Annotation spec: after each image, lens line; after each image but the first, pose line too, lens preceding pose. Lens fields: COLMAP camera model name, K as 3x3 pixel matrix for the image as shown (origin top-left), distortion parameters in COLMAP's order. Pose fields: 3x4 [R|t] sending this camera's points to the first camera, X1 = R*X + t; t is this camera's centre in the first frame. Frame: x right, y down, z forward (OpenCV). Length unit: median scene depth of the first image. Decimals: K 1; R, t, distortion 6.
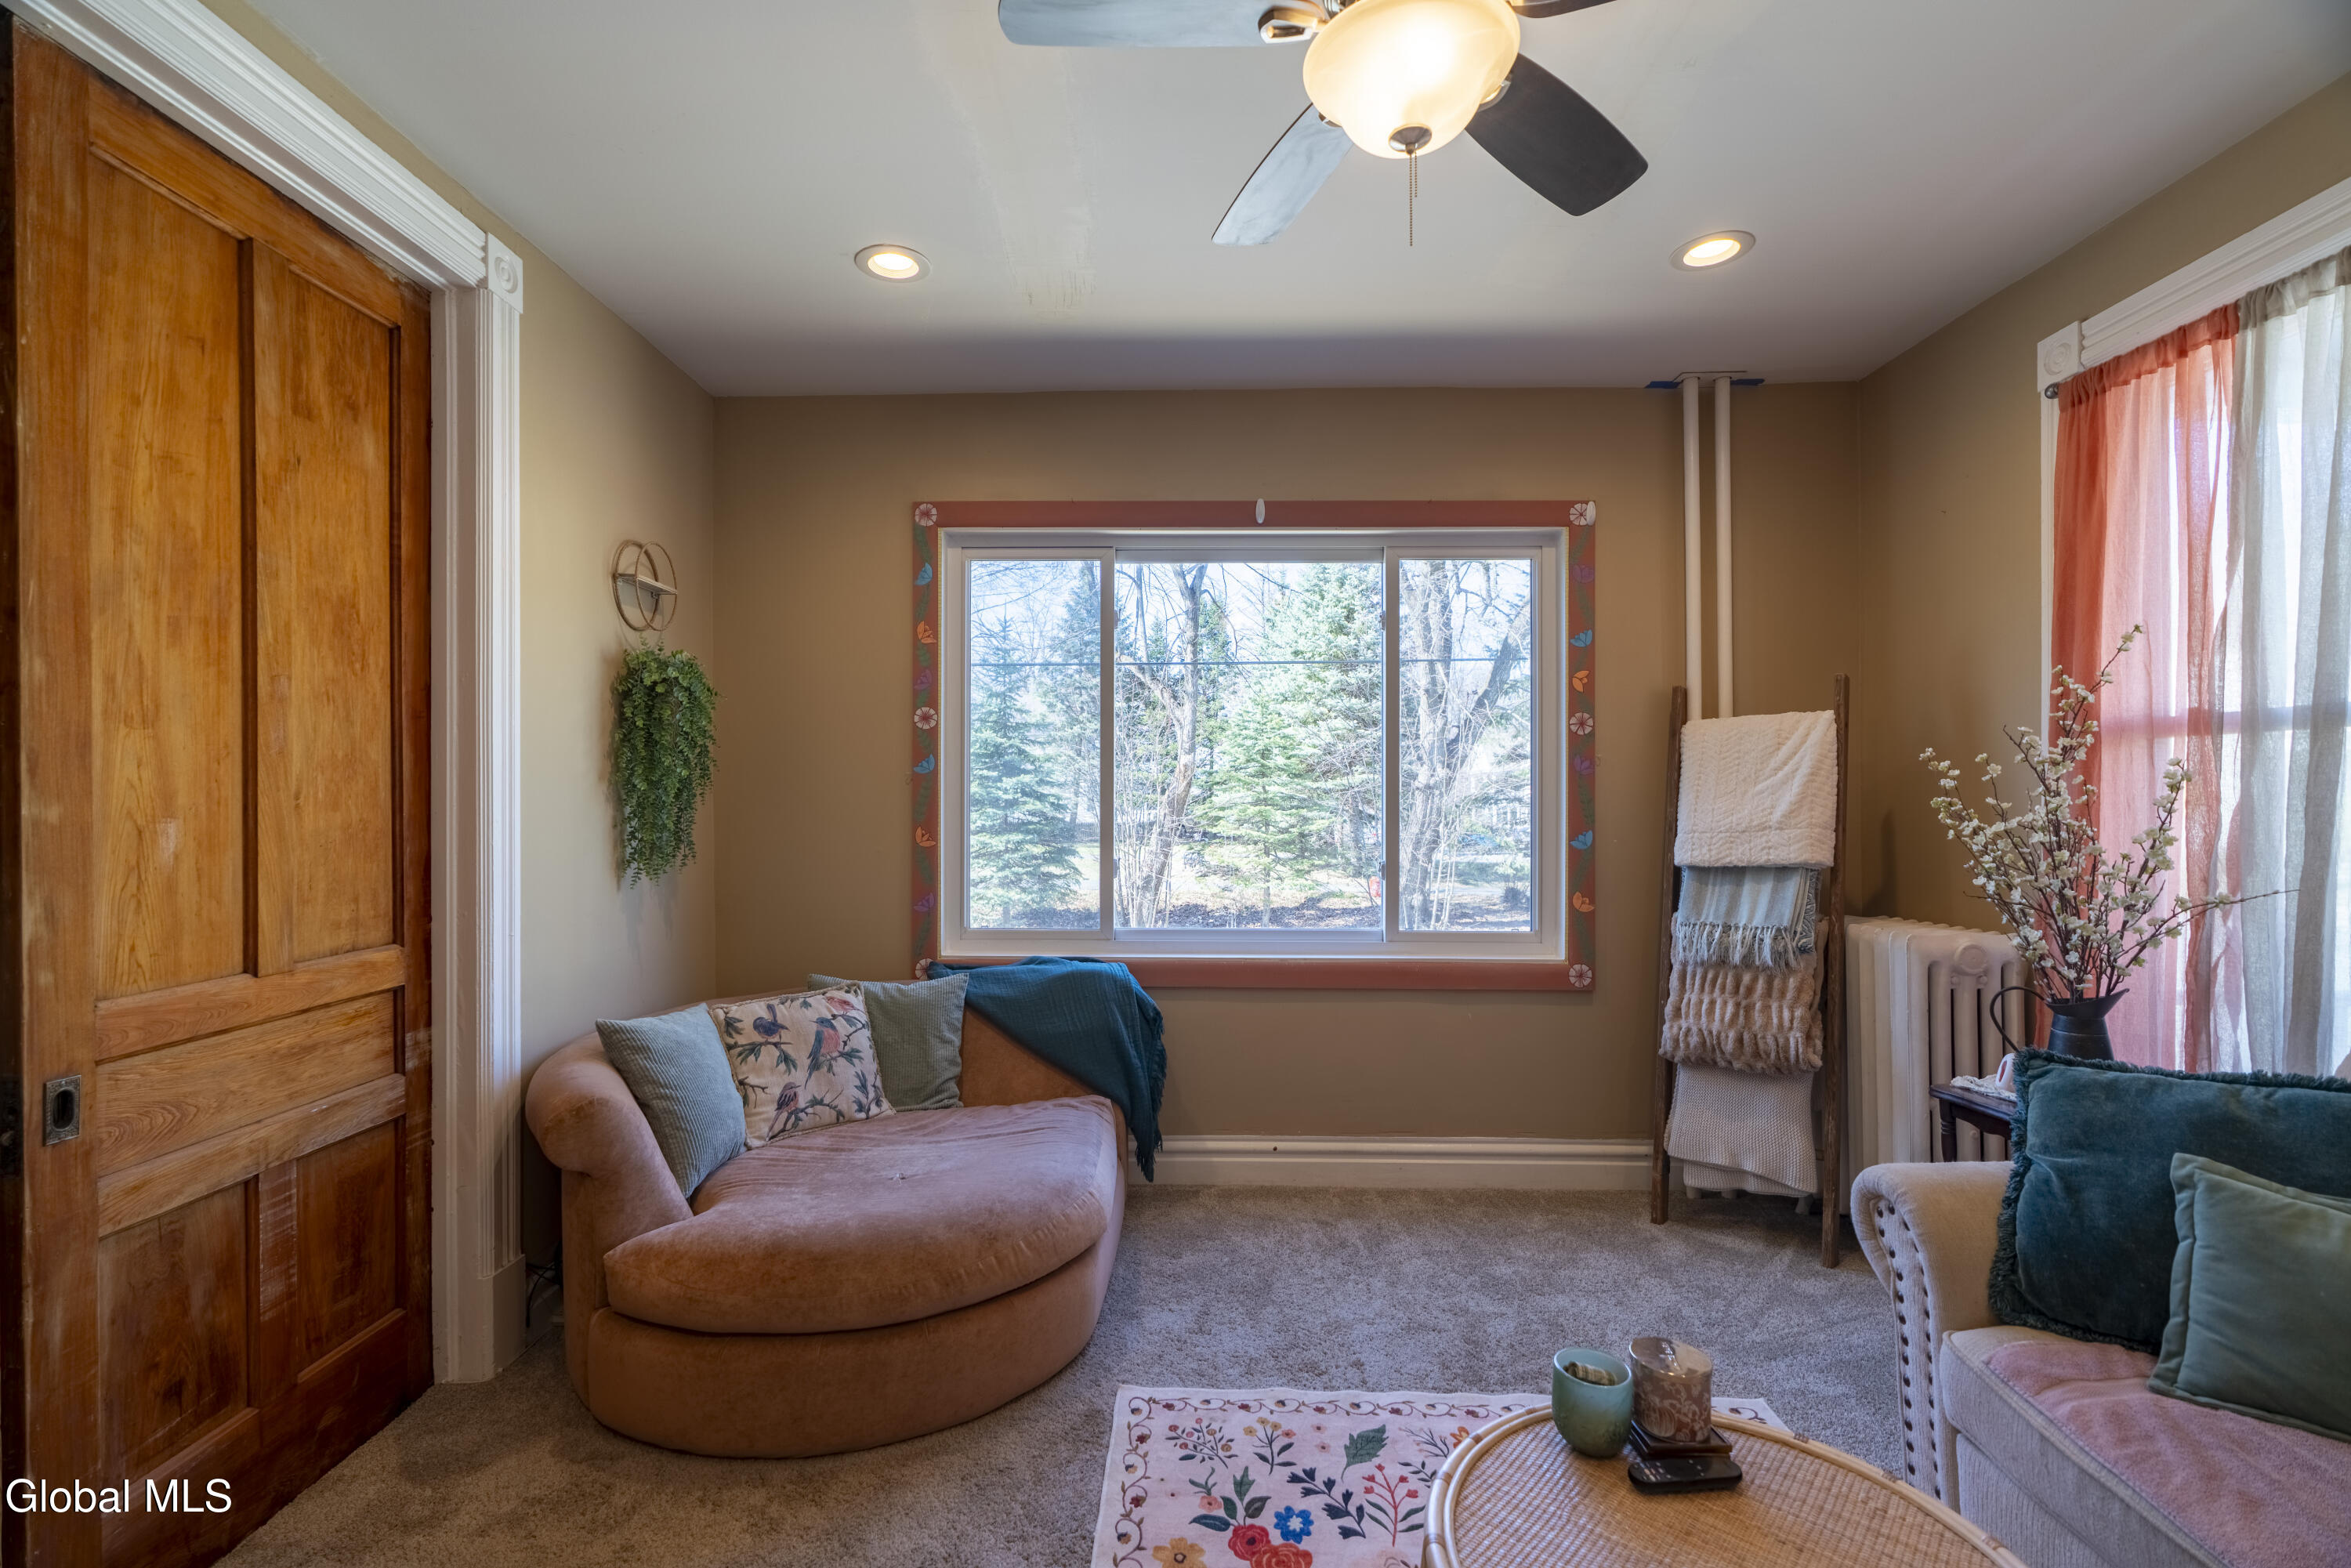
lens RADIAL K [[1048.7, 0, 1160.1], [0, 1048.7, 794.9], [0, 0, 1]] dist [-0.009374, 0.006684]
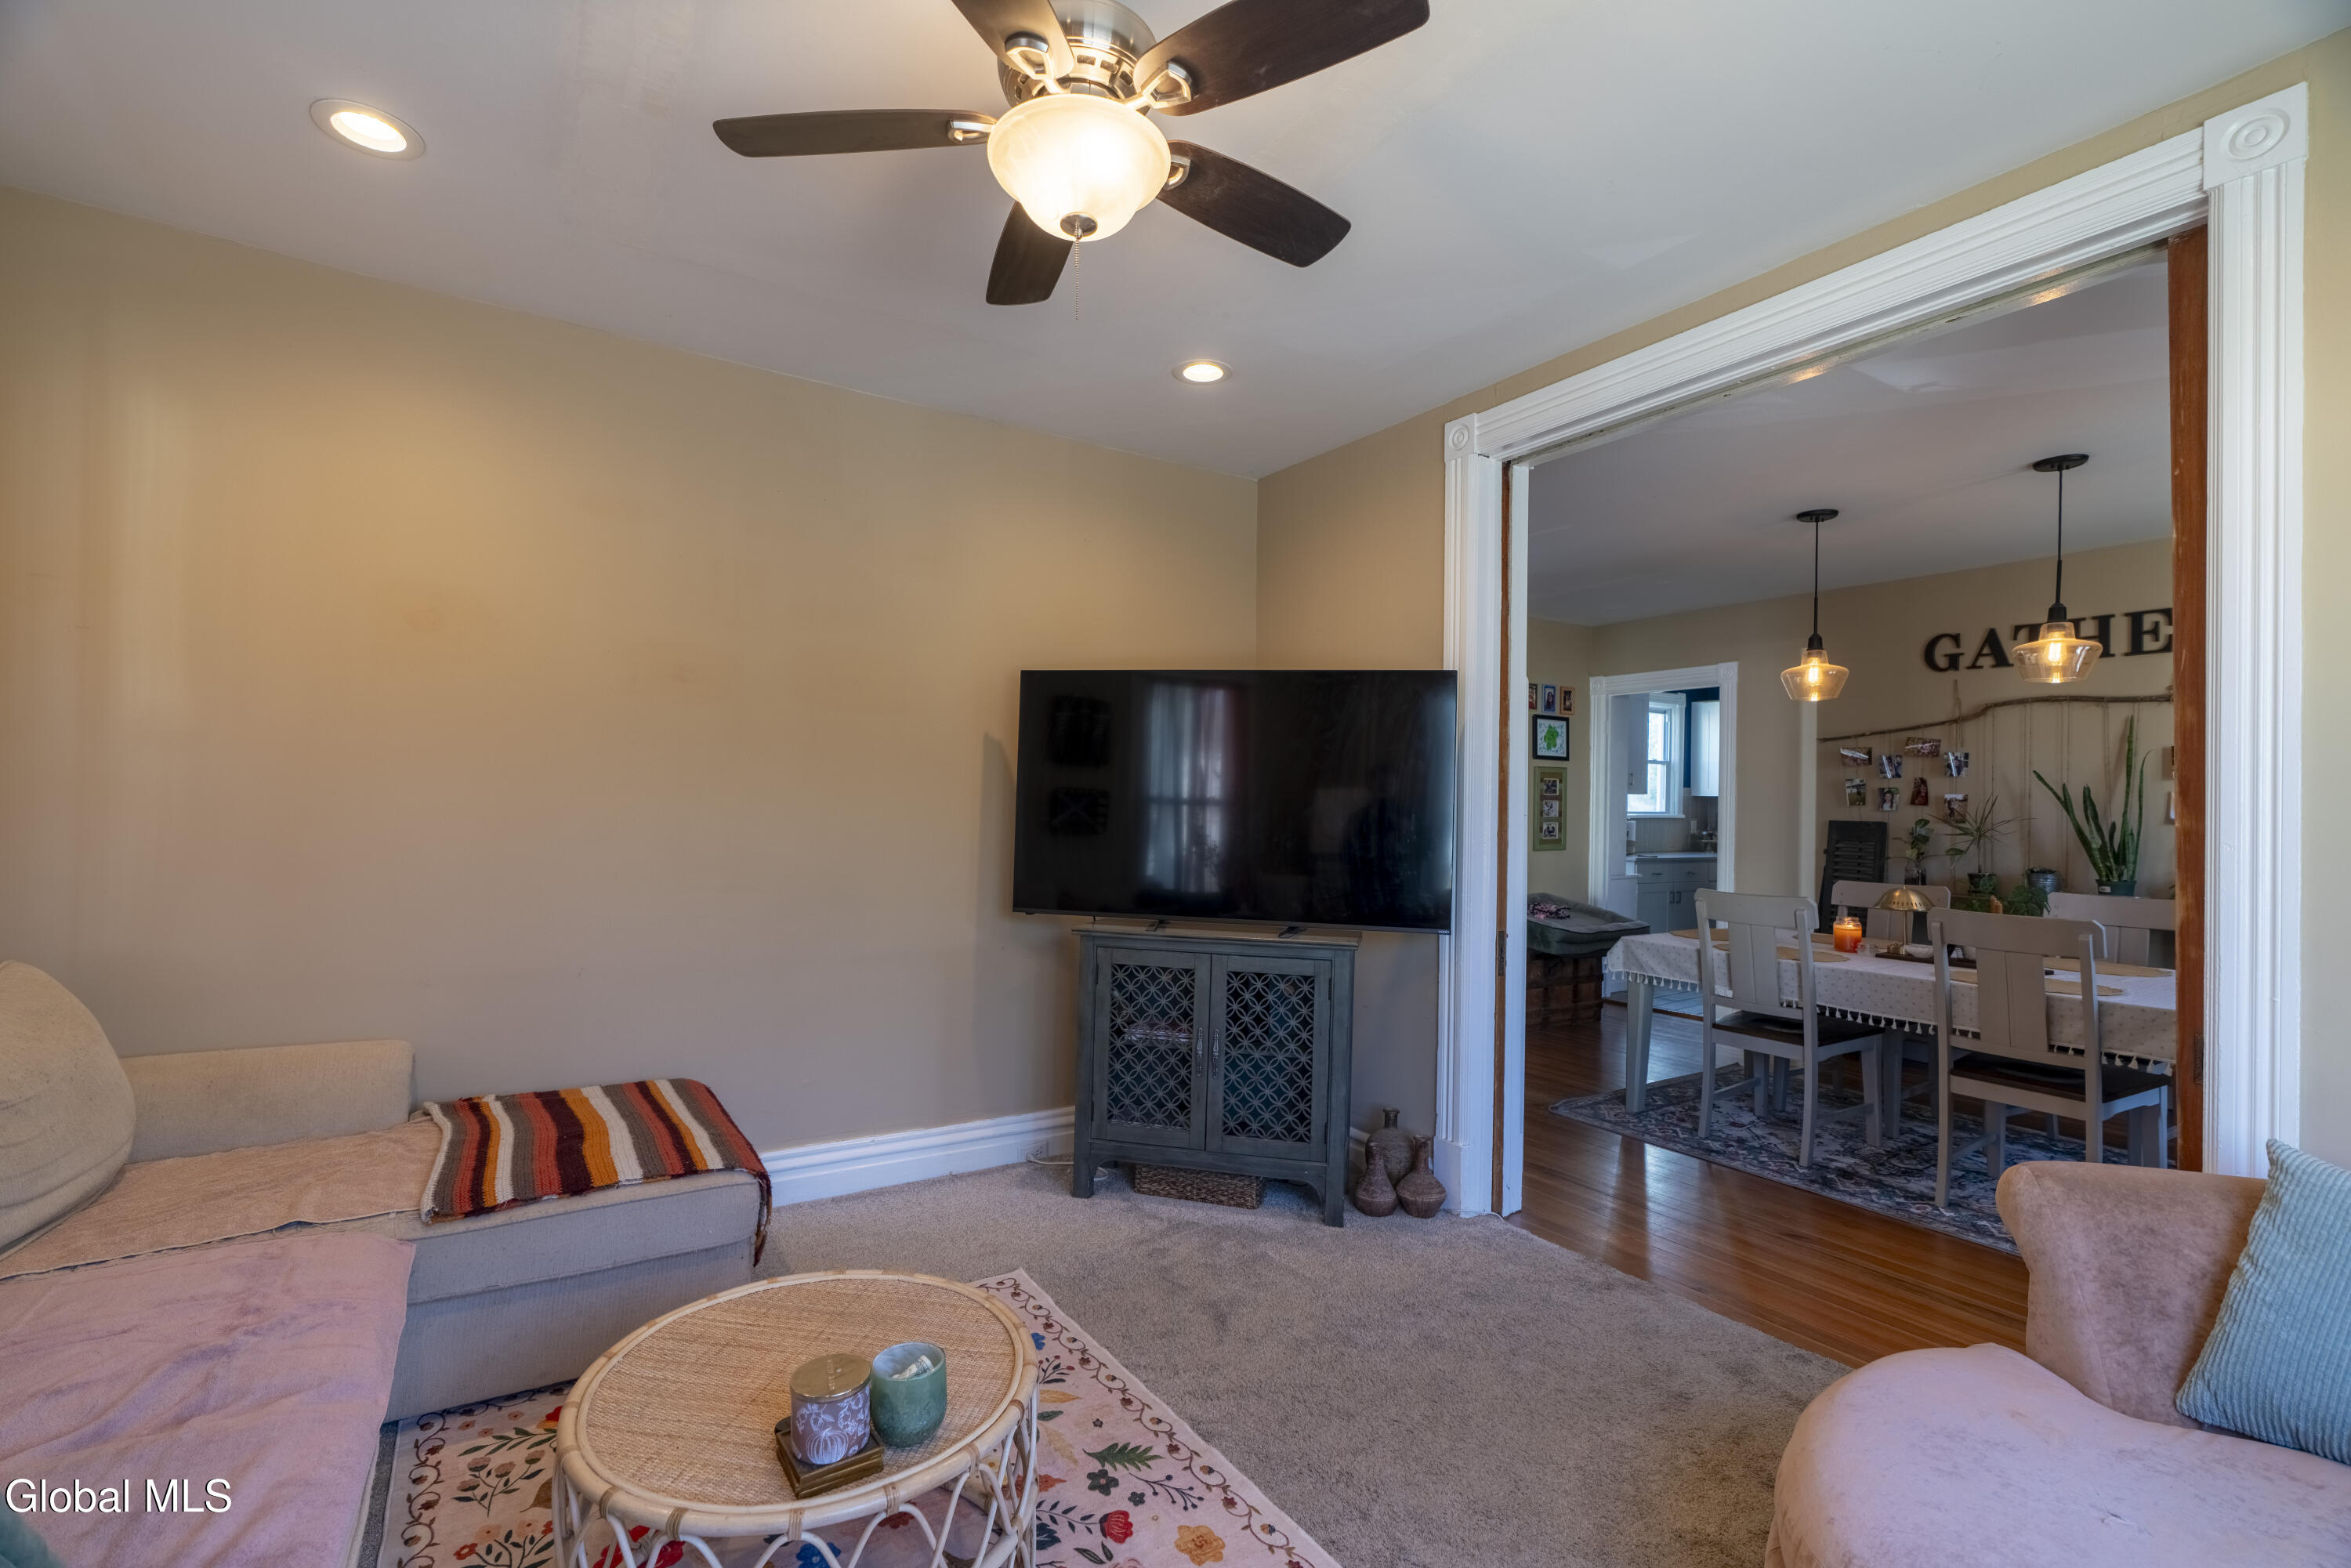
lens RADIAL K [[1048.7, 0, 1160.1], [0, 1048.7, 794.9], [0, 0, 1]] dist [-0.009374, 0.006684]
pose [[-0.827759, -0.016053, -0.560853, 0.522351], [-0.010939, 0.999862, -0.012474, 0.006215], [0.560977, -0.004190, -0.827821, 1.320334]]
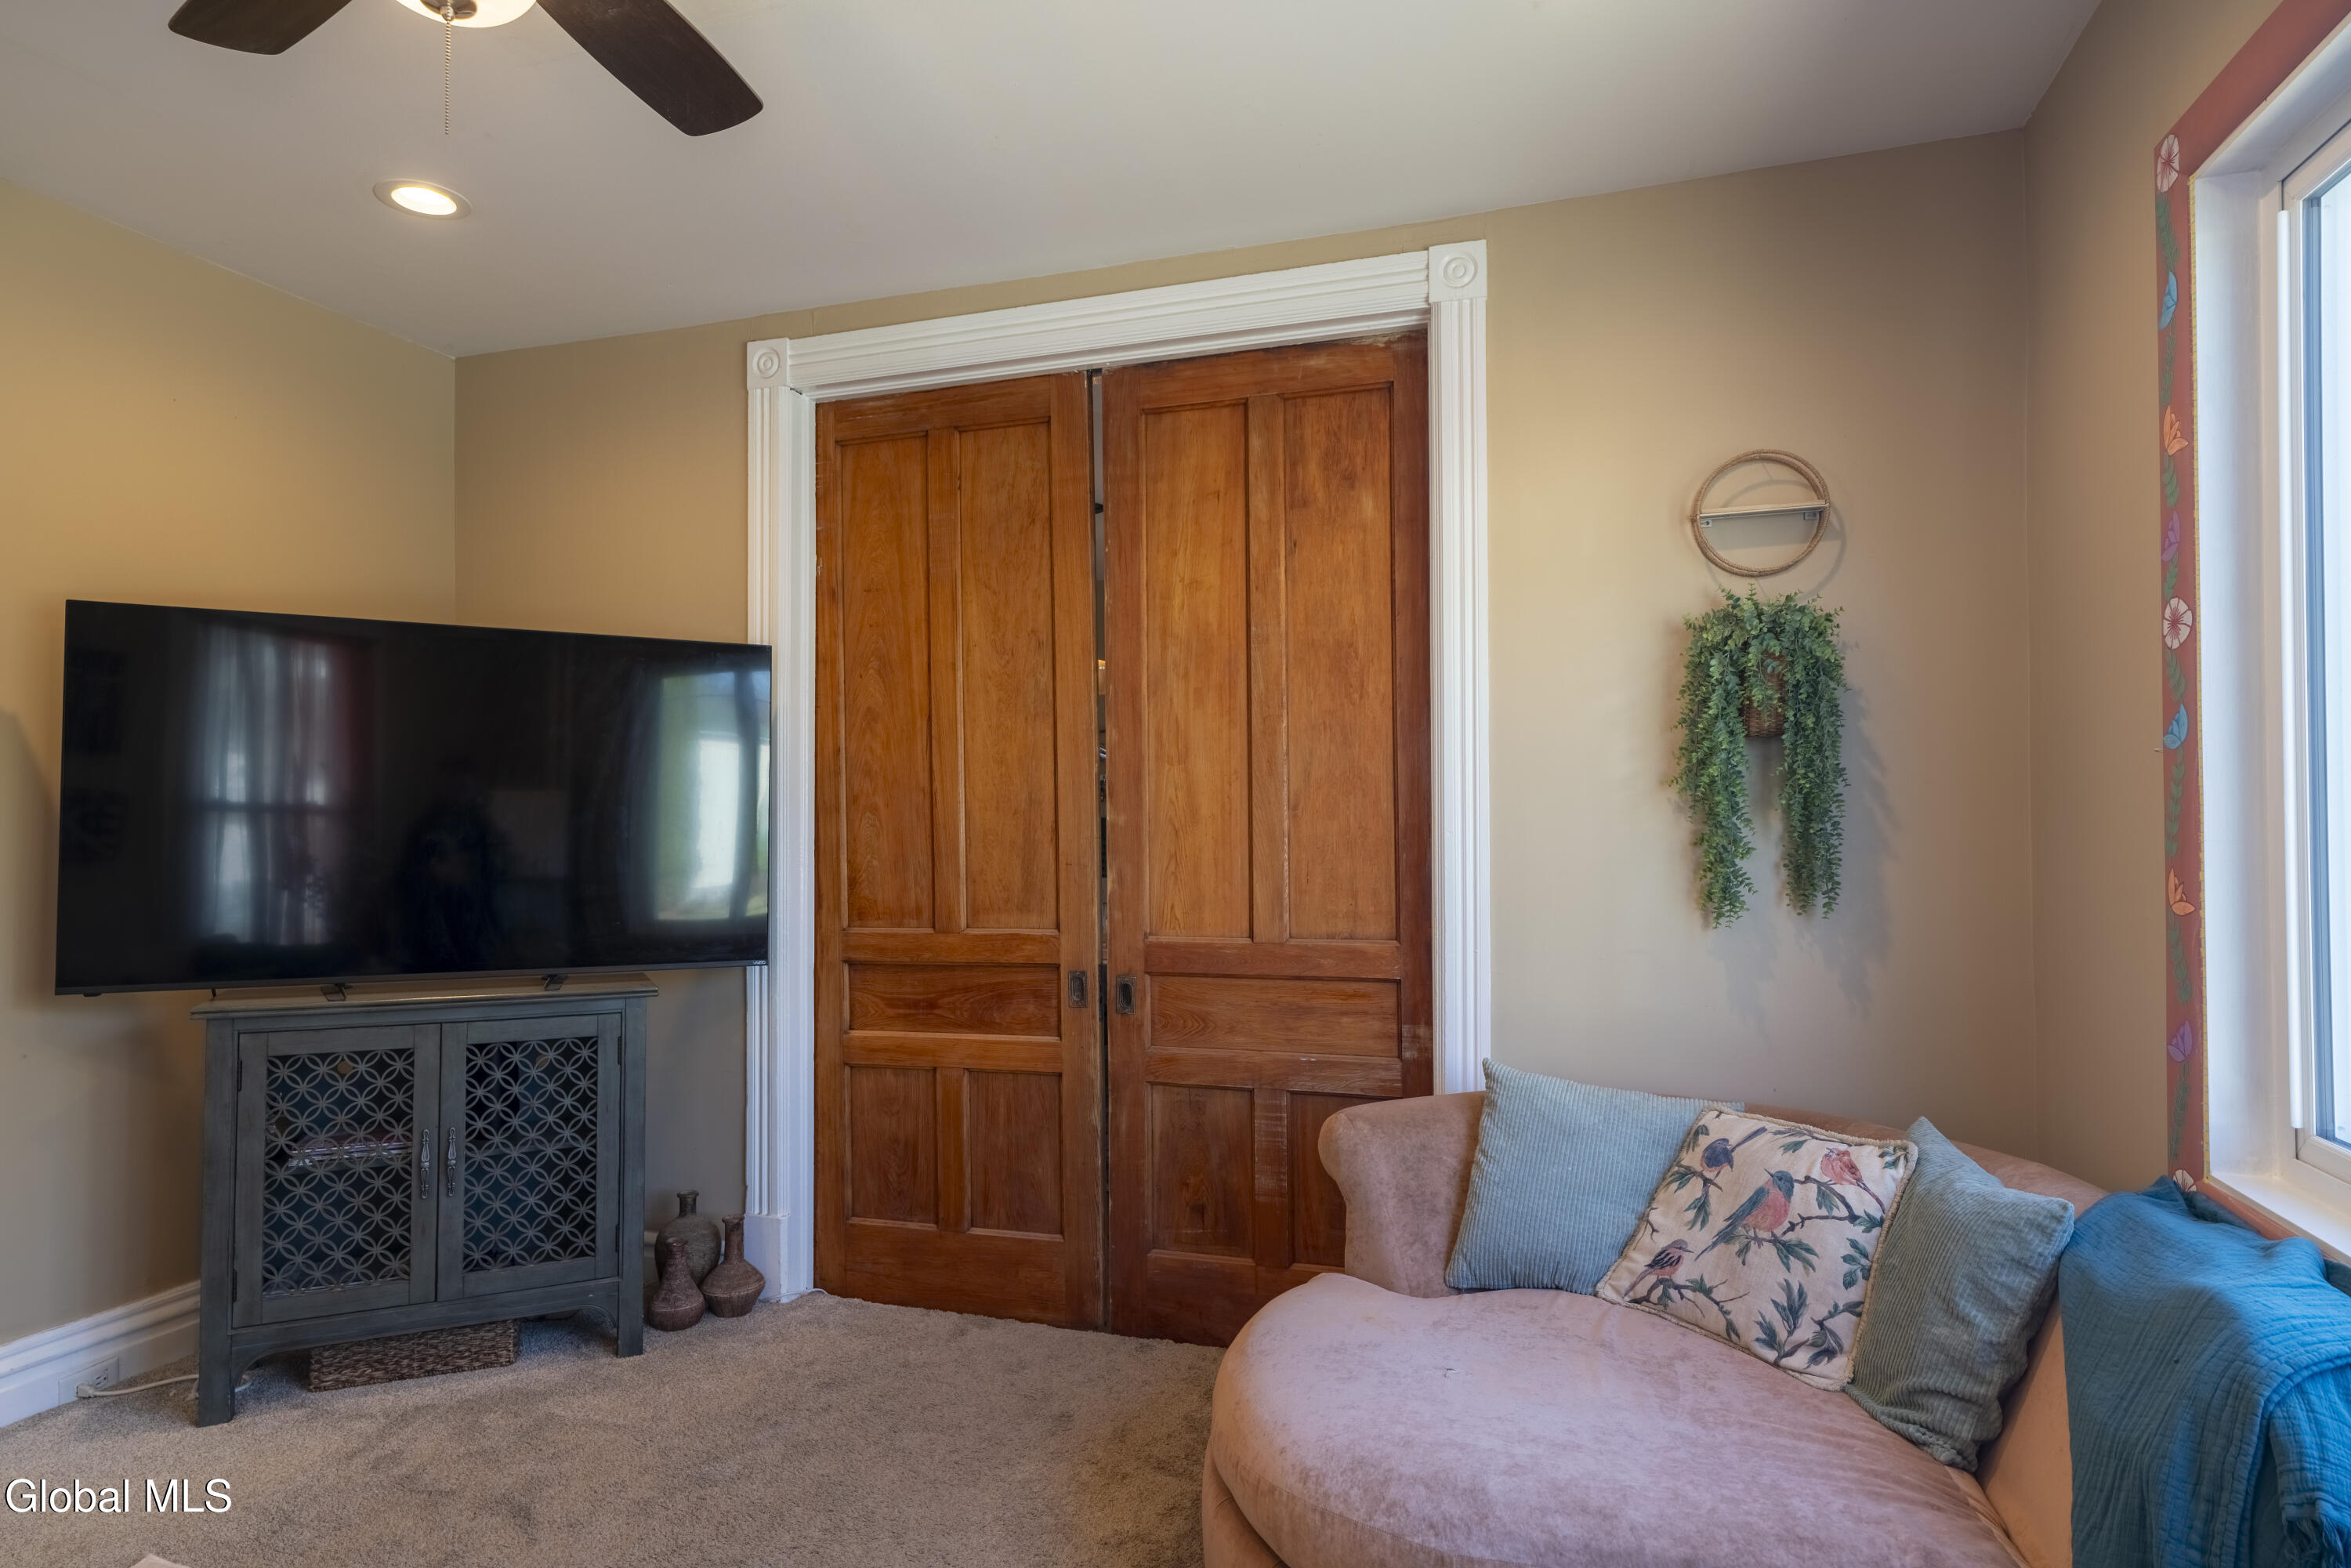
lens RADIAL K [[1303.4, 0, 1170.4], [0, 1303.4, 798.8], [0, 0, 1]] dist [-0.000180, -0.000758]
pose [[-0.283721, -0.007197, -0.958880, 0.682595], [0.007362, 0.999926, -0.009683, 0.004171], [0.958879, -0.009806, -0.283647, 1.205514]]
